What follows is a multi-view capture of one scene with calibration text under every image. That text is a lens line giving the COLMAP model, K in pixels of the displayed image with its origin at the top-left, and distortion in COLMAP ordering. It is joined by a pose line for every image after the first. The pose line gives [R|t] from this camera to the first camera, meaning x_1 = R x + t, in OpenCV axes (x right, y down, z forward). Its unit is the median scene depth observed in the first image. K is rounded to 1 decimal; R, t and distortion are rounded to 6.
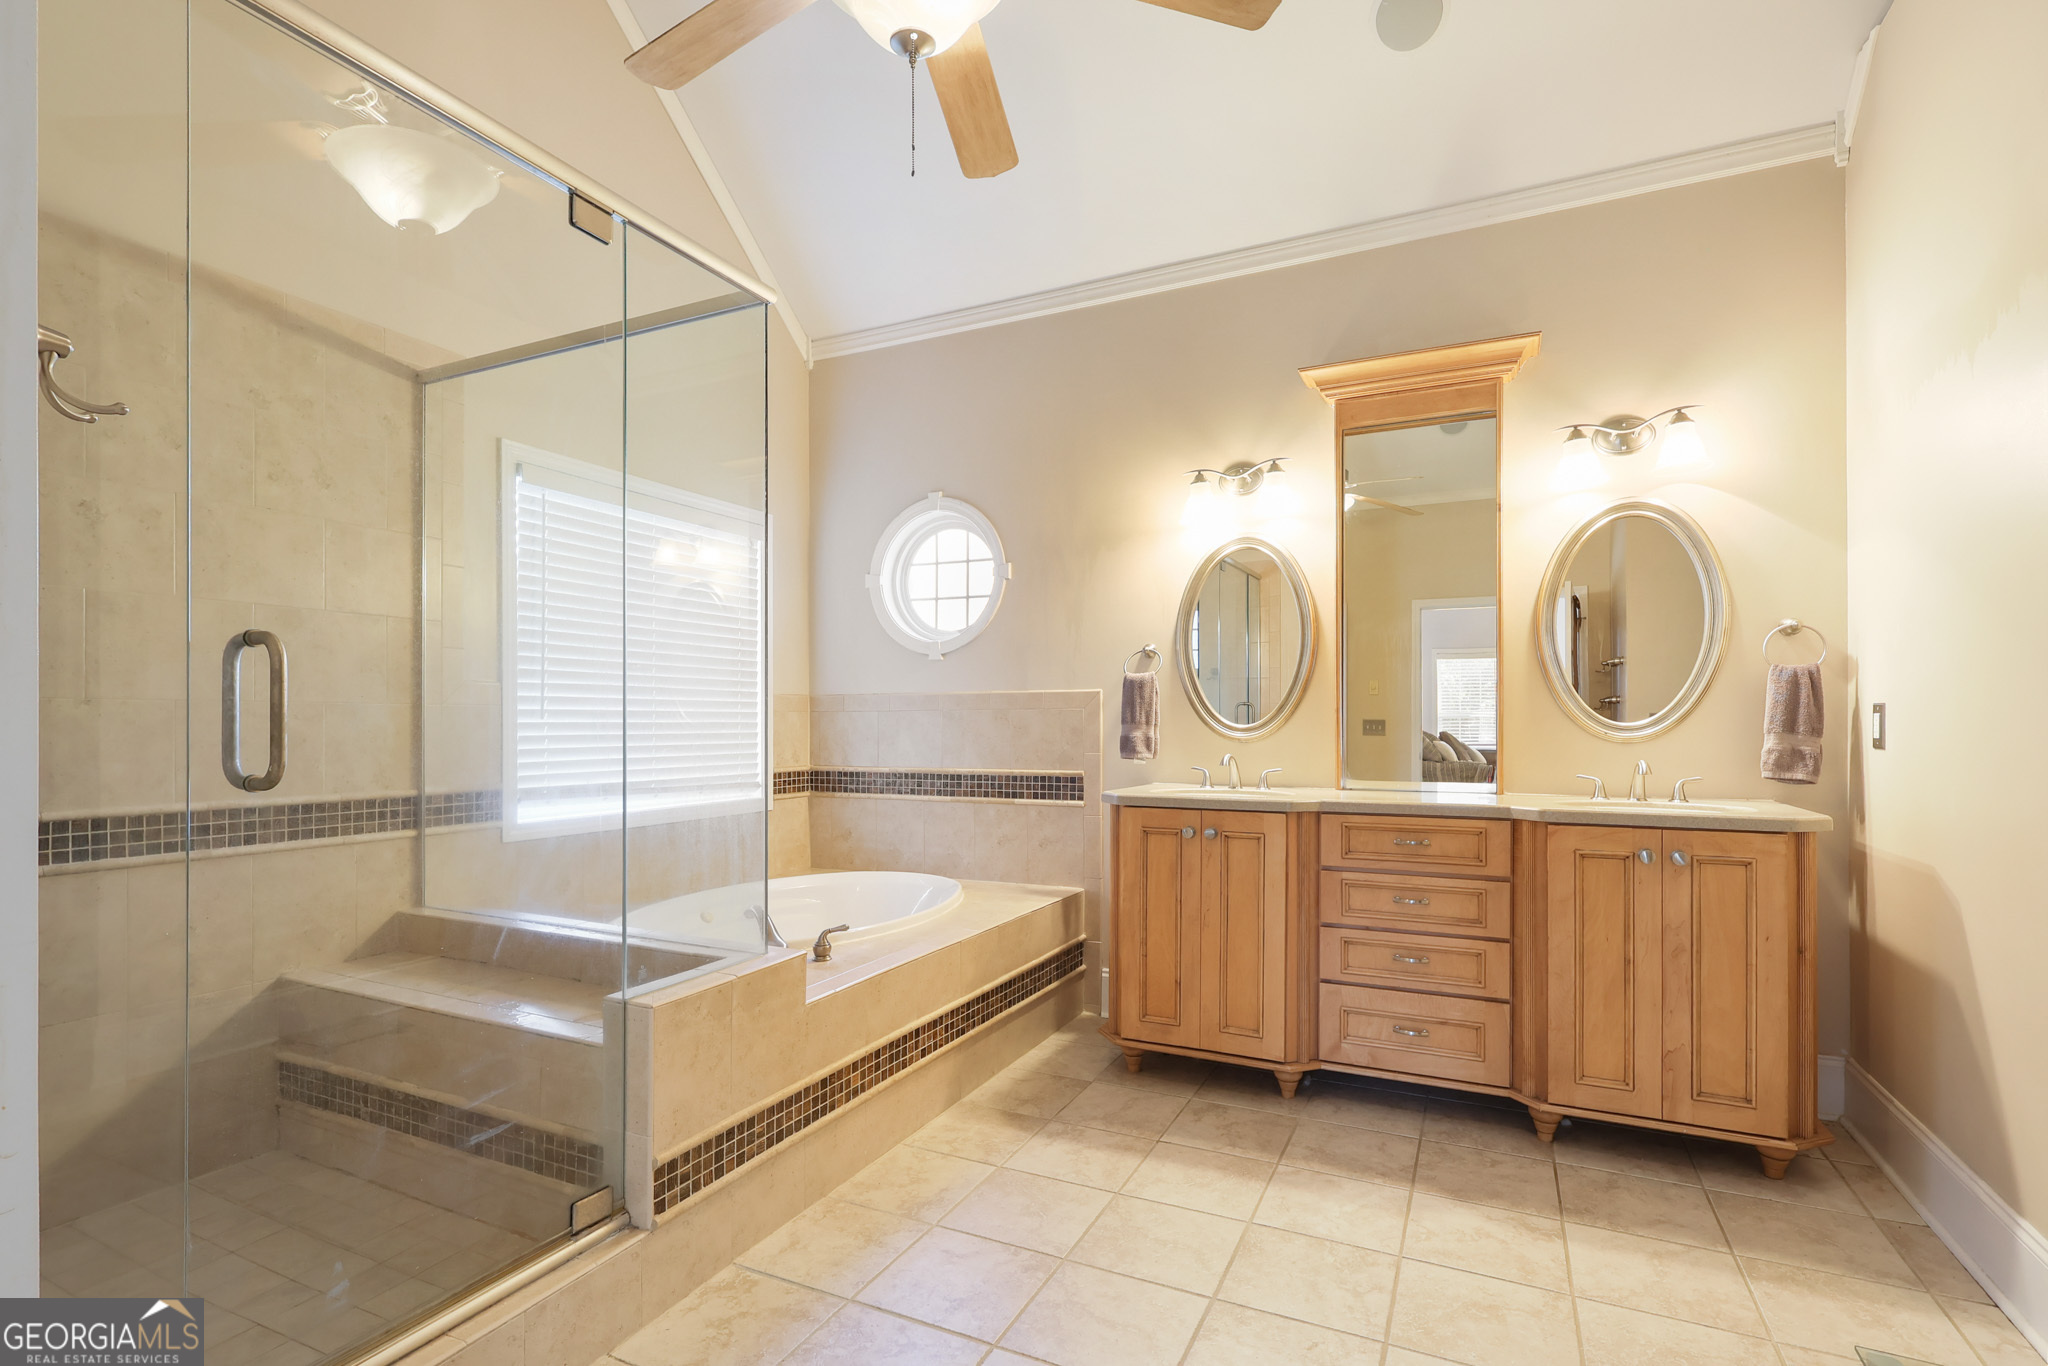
lens RADIAL K [[973.2, 0, 1028.6], [0, 973.2, 734.2], [0, 0, 1]] dist [0.002242, 0.000683]
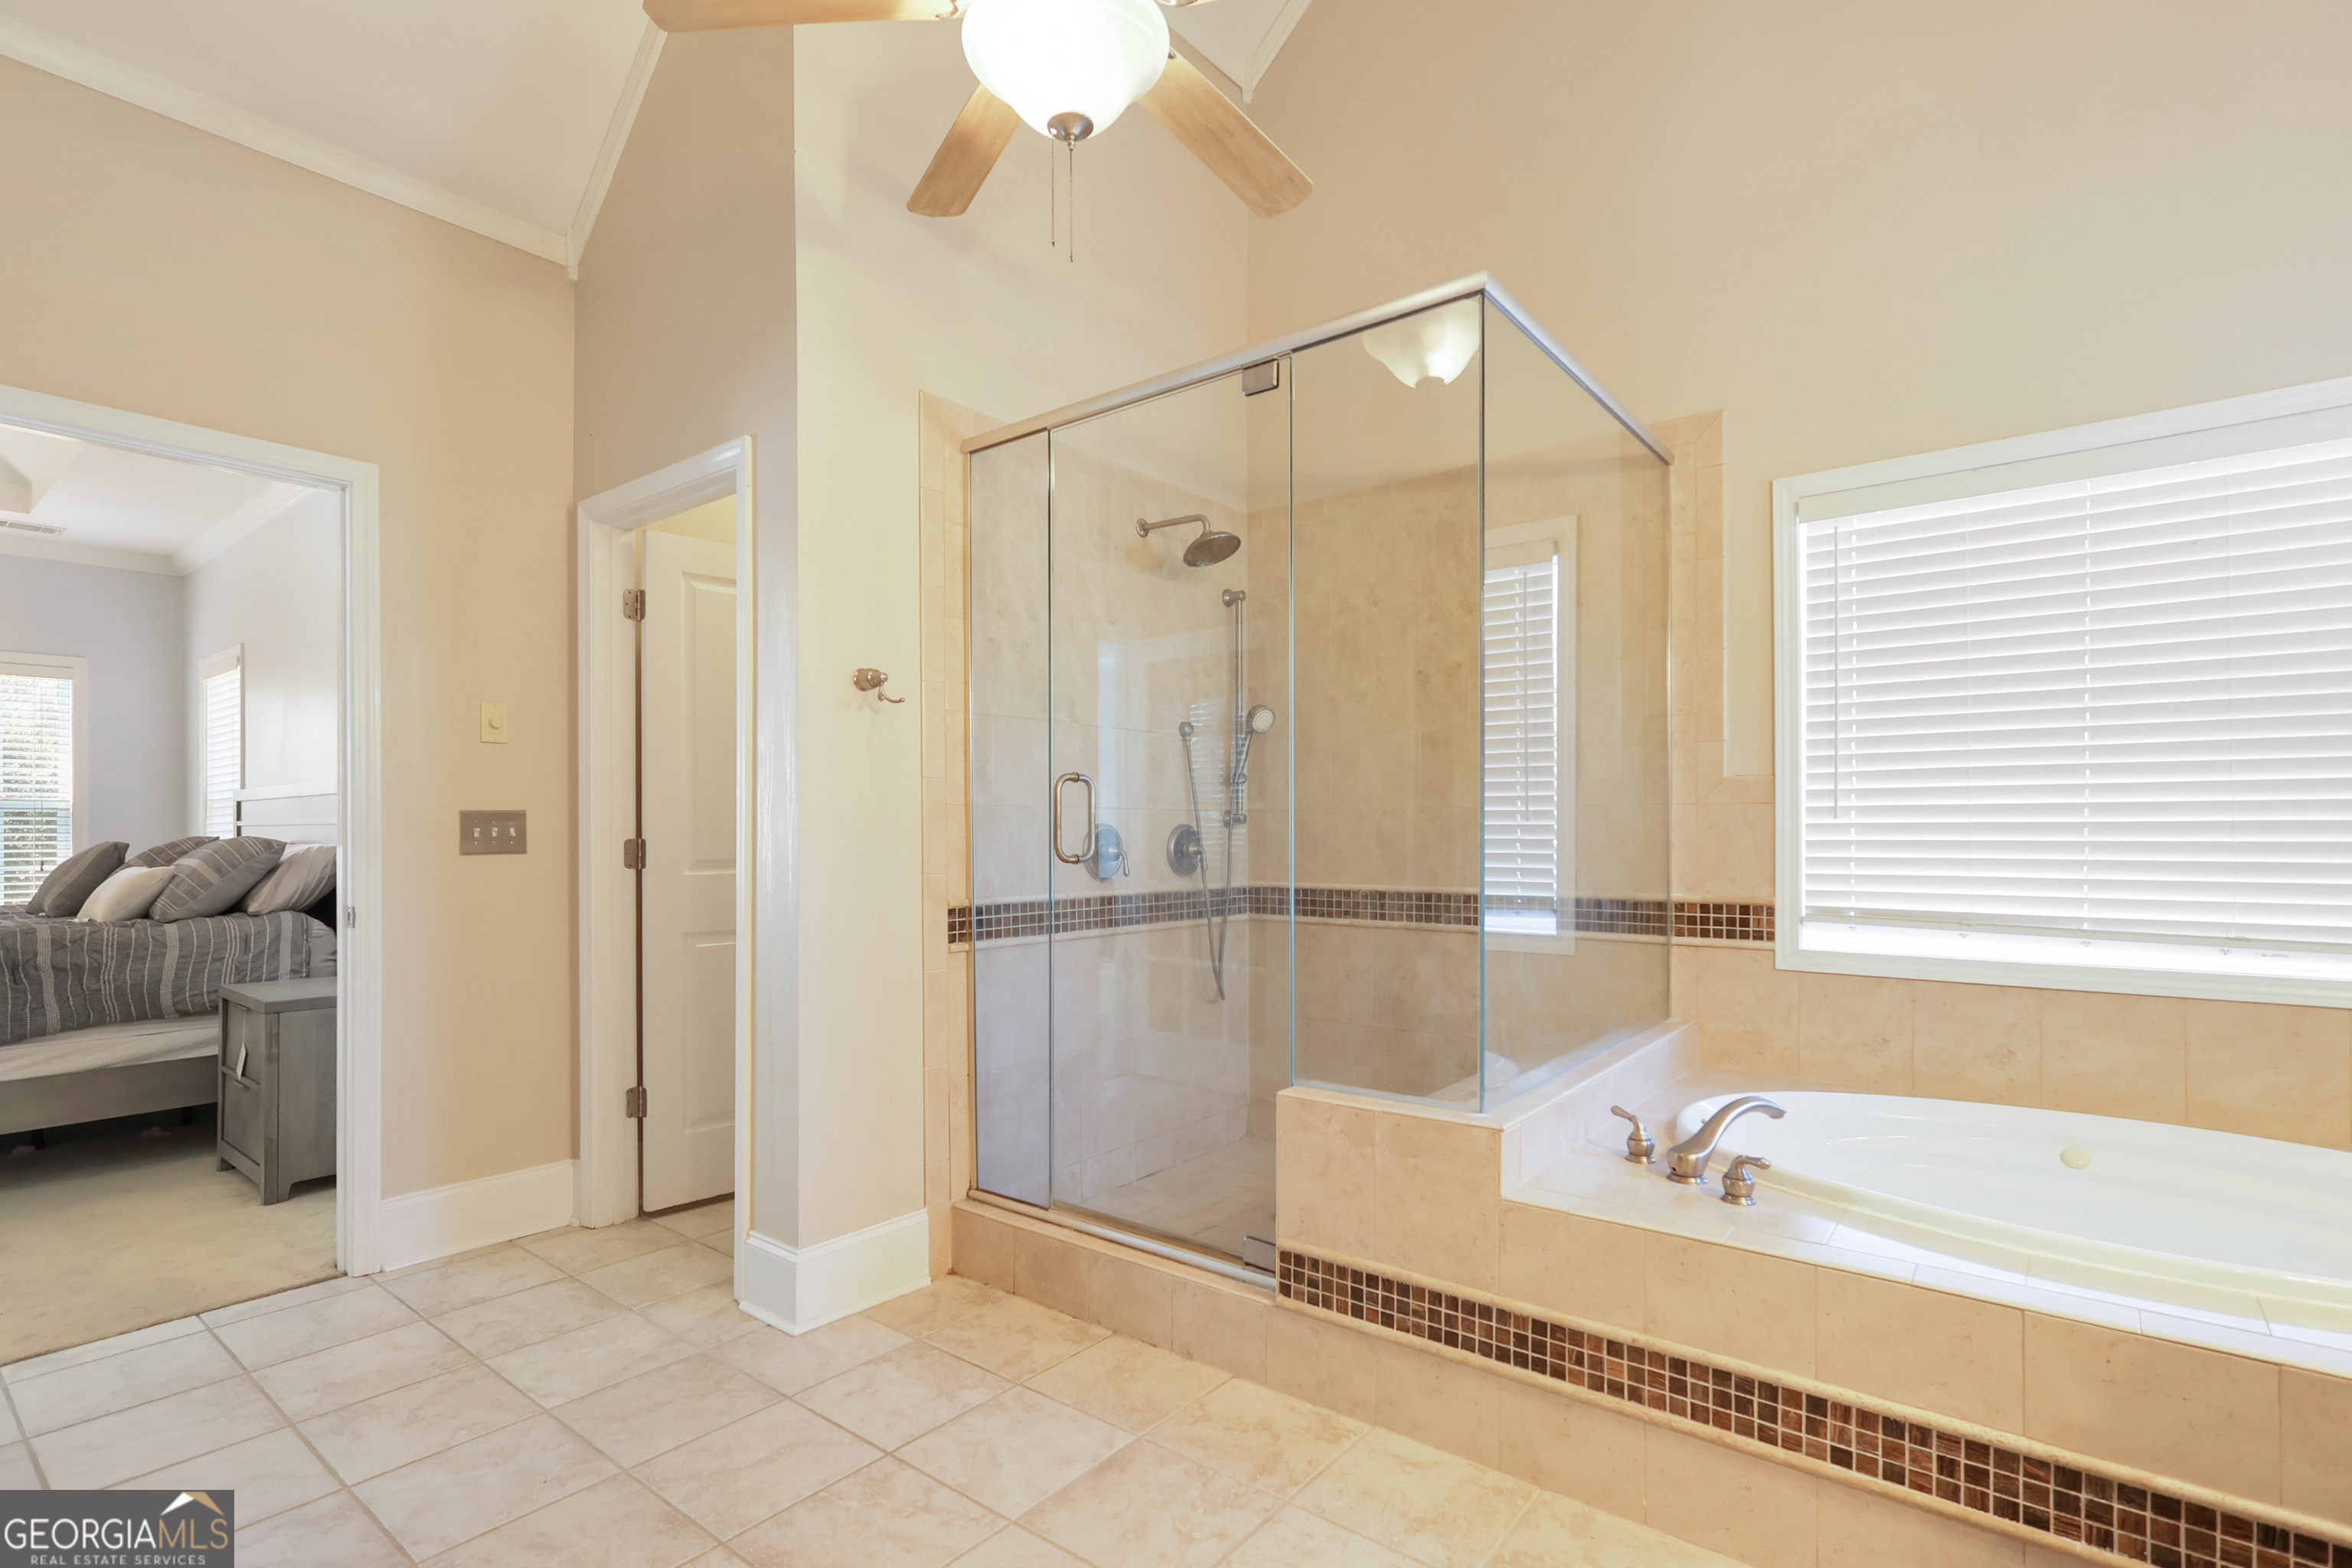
lens RADIAL K [[1117.7, 0, 1181.3], [0, 1117.7, 842.8], [0, 0, 1]] dist [0.002242, 0.000683]
pose [[-0.224823, 0.011433, -0.974333, 0.547464], [-0.010034, 0.999851, 0.014047, -0.004366], [0.974348, 0.012934, -0.224675, 0.787549]]
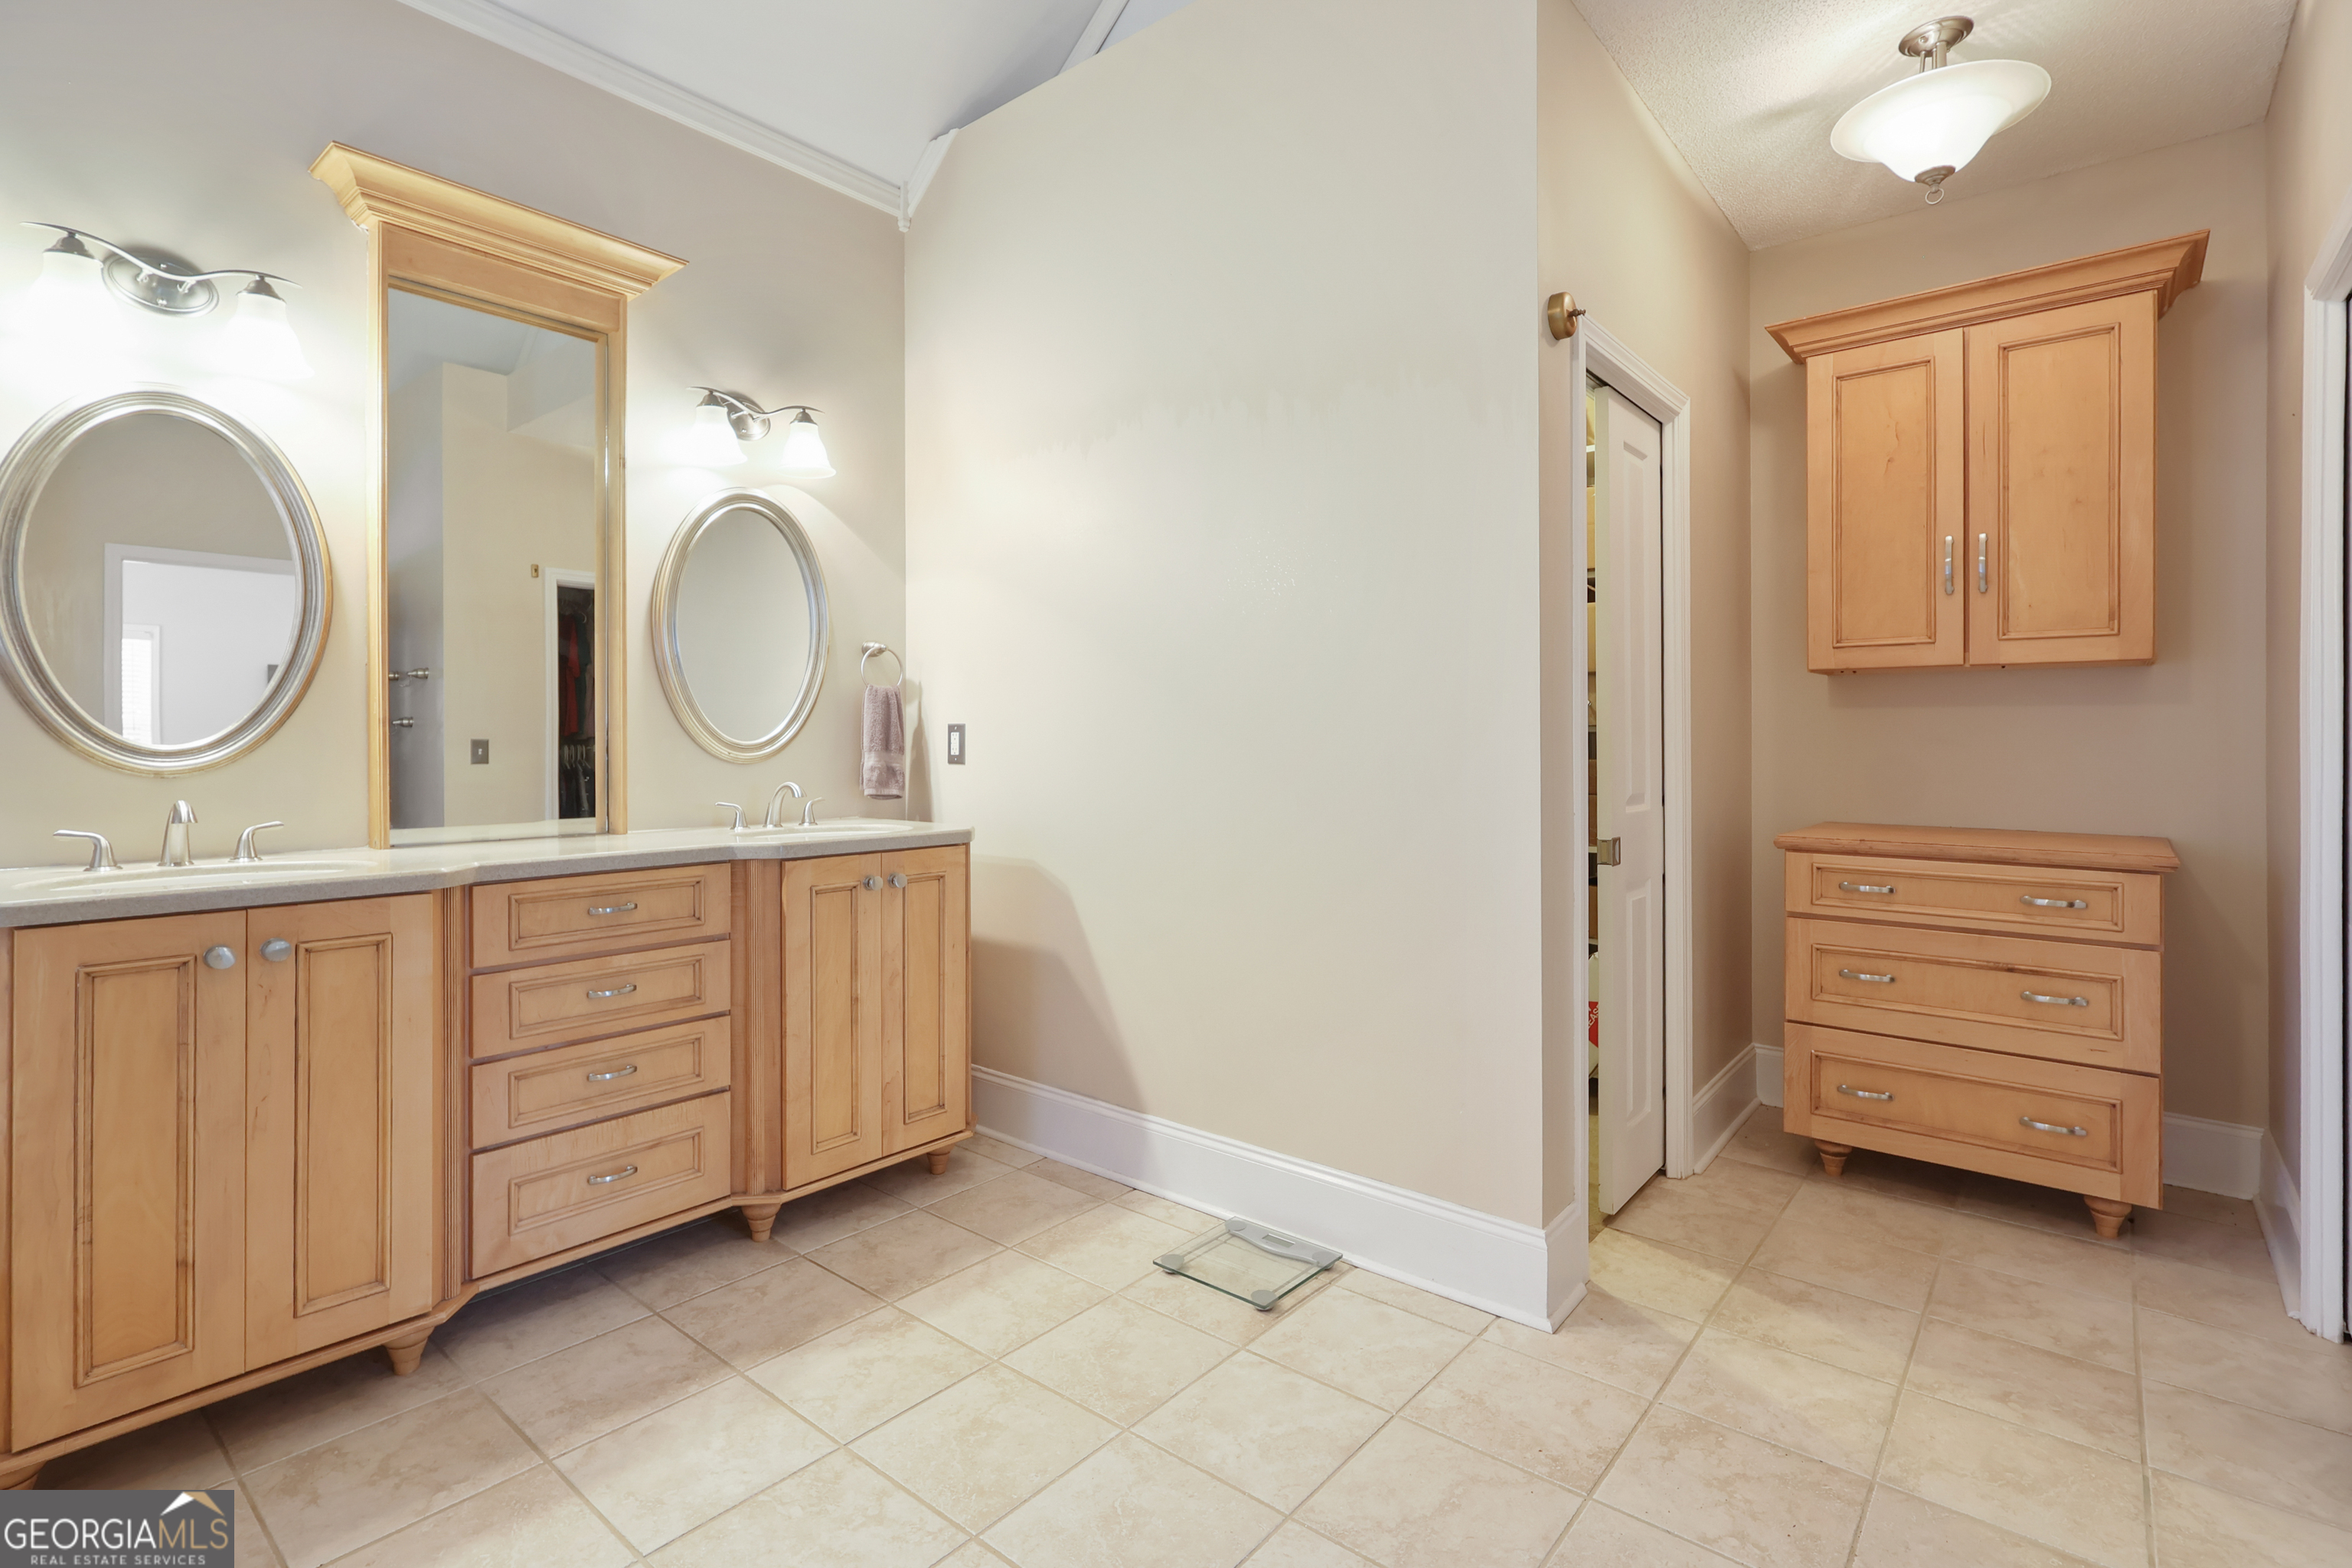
lens RADIAL K [[1106.0, 0, 1176.5], [0, 1106.0, 747.3], [0, 0, 1]] dist [-0.001358, -0.000023]
pose [[0.243660, -0.005221, 0.969847, -0.293528], [0.012094, 0.999924, 0.002345, -0.004098], [-0.969785, 0.011158, 0.243704, 0.407118]]
